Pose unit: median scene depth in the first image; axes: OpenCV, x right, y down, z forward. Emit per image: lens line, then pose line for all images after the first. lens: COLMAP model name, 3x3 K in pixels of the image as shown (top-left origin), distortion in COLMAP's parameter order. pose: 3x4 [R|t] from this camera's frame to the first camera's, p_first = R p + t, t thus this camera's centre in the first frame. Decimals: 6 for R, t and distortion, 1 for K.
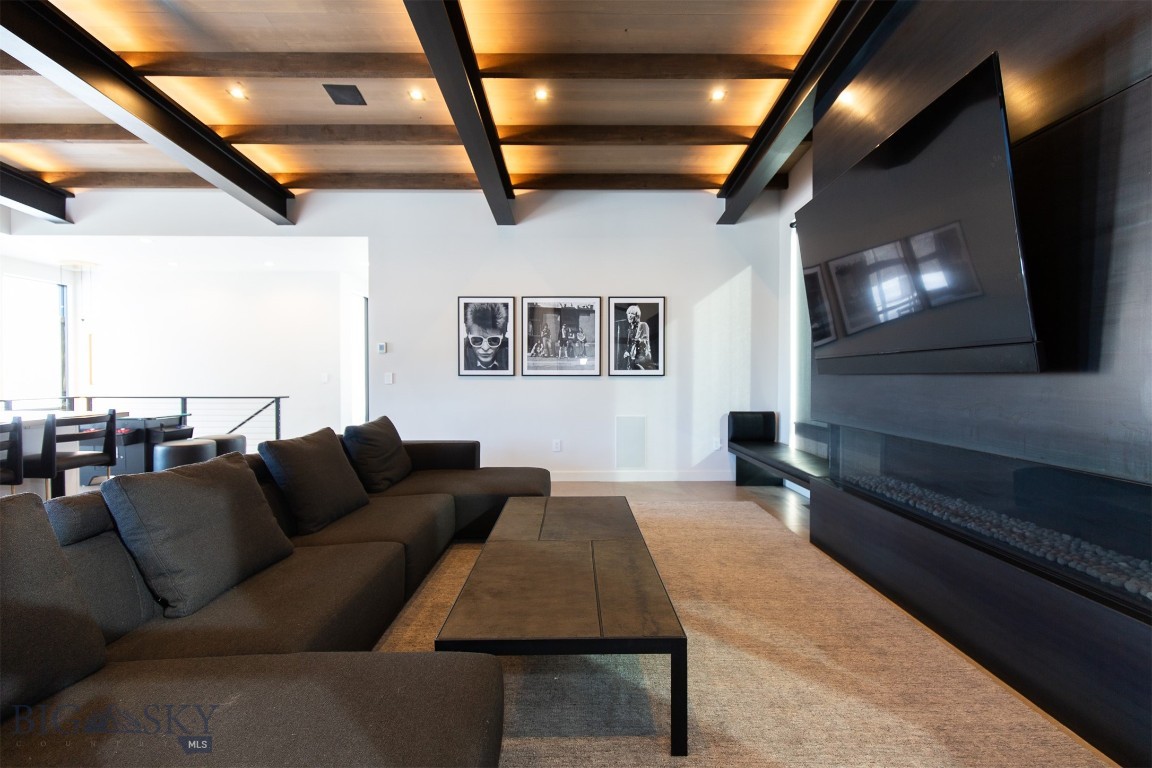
lens RADIAL K [[516.9, 0, 576.0], [0, 516.9, 384.0], [0, 0, 1]] dist [0.003111, 0.000239]
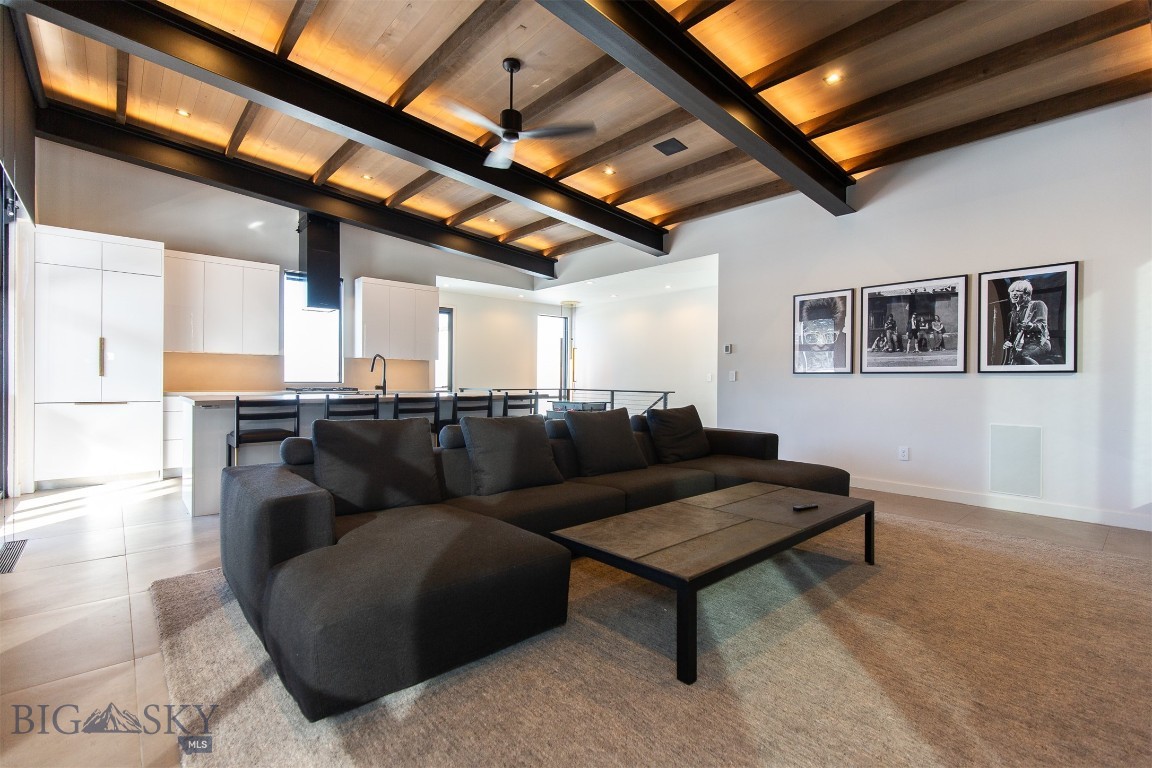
lens RADIAL K [[514.4, 0, 576.7], [0, 514.4, 379.4], [0, 0, 1]] dist [0.001577, -0.000154]
pose [[0.662186, 0.004044, -0.749329, 0.247506], [-0.021762, 0.999667, -0.013836, 0.018918], [0.749023, 0.025469, 0.662054, 0.014477]]
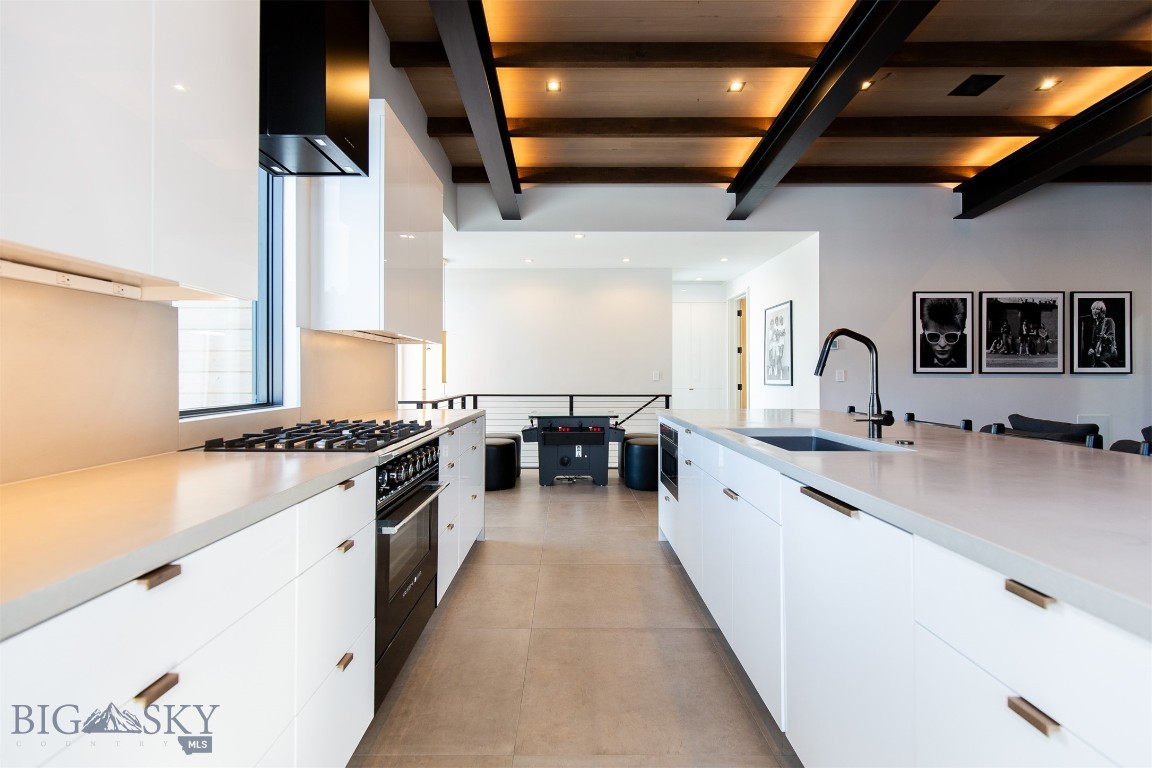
lens RADIAL K [[541.1, 0, 576.5], [0, 541.1, 377.5], [0, 0, 1]] dist [0.016754, -0.000618]
pose [[0.999998, 0.000886, -0.001916, -0.860779], [-0.000917, 0.999872, -0.015993, 0.009088], [0.001901, 0.015994, 0.999870, -0.024595]]
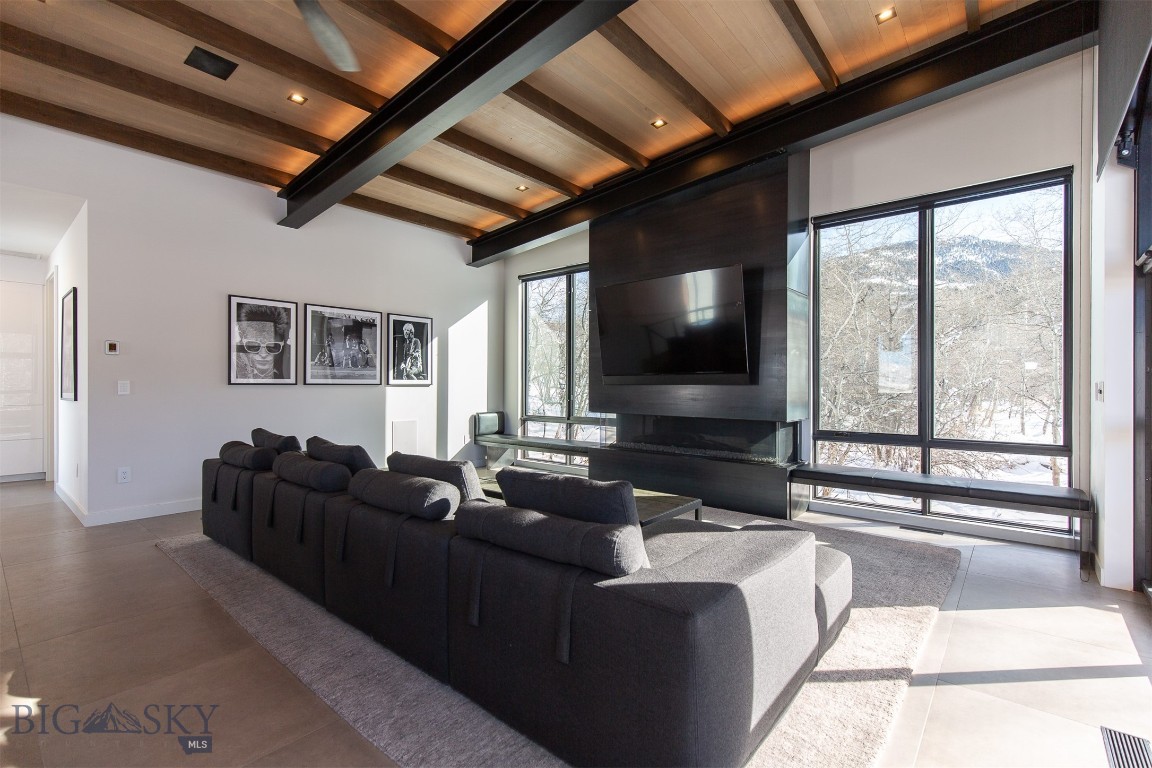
lens RADIAL K [[514.4, 0, 576.7], [0, 514.4, 379.4], [0, 0, 1]] dist [0.001577, -0.000154]
pose [[0.656757, 0.010134, 0.754034, -0.498951], [0.014972, 0.999537, -0.026474, 0.007449], [-0.753953, 0.028677, 0.656302, -0.020074]]
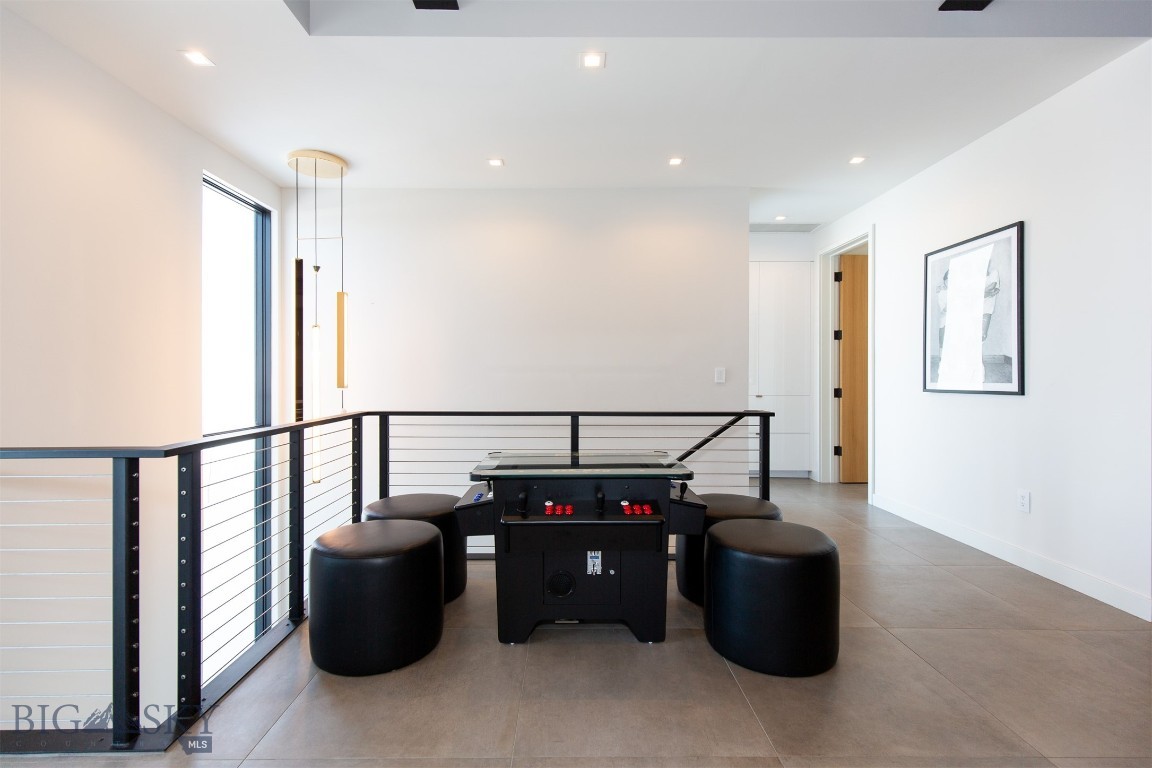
lens RADIAL K [[529.9, 0, 571.7], [0, 529.9, 376.7], [0, 0, 1]] dist [0.001521, 0.000105]
pose [[0.999942, 0.001808, -0.010614, -0.871560], [-0.001982, 0.999863, -0.016419, -0.001630], [0.010583, 0.016439, 0.999809, 0.577686]]
